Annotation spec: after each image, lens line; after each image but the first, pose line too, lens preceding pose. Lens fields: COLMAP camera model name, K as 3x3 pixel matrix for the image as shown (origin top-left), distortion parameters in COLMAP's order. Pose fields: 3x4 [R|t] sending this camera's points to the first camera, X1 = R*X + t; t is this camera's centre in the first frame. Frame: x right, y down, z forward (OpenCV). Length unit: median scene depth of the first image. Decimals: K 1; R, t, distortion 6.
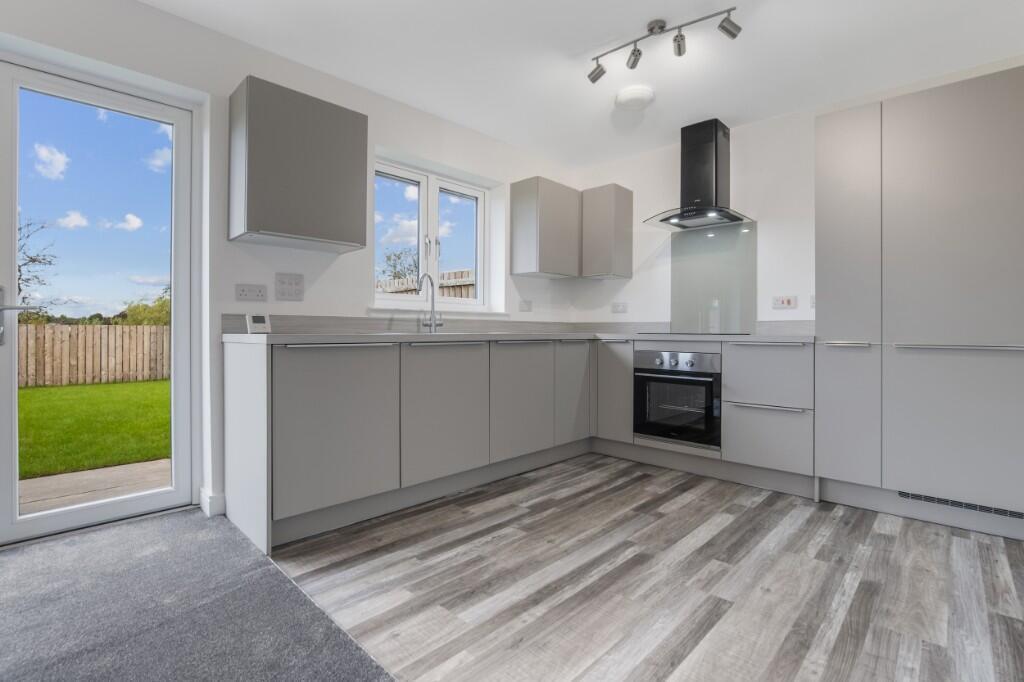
lens RADIAL K [[479.5, 0, 514.9], [0, 479.5, 336.1], [0, 0, 1]] dist [0.010827, -0.000059]
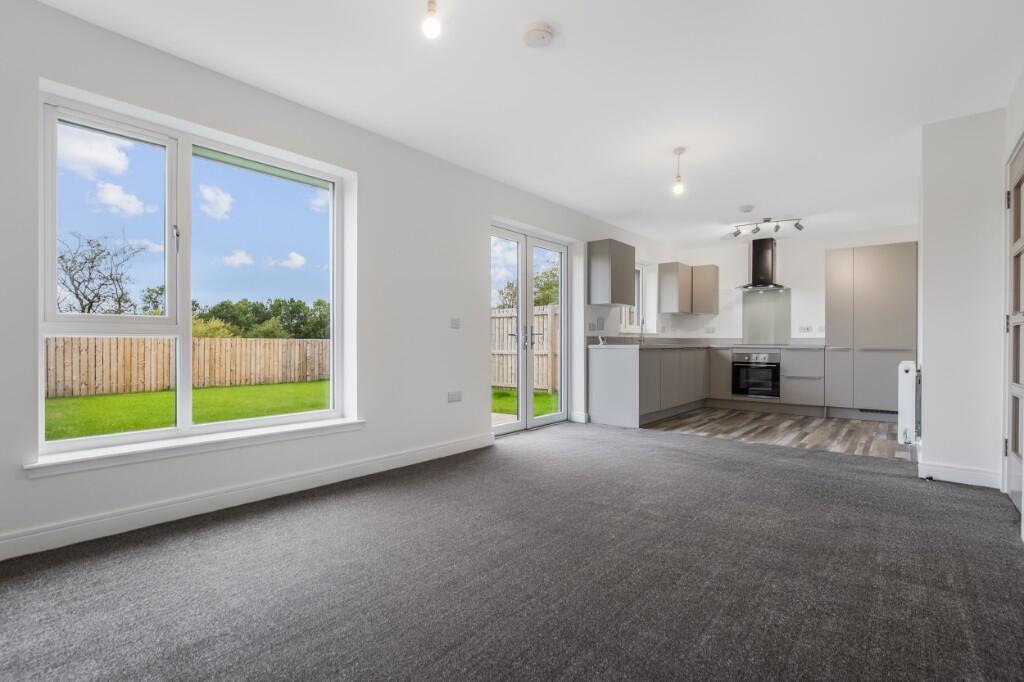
lens RADIAL K [[479.5, 0, 511.8], [0, 479.5, 348.2], [0, 0, 1]] dist [0.010827, -0.000059]
pose [[0.997211, -0.002537, 0.074595, -0.772663], [0.002465, 0.999996, 0.001056, 0.005729], [-0.074597, -0.000869, 0.997213, -0.879042]]
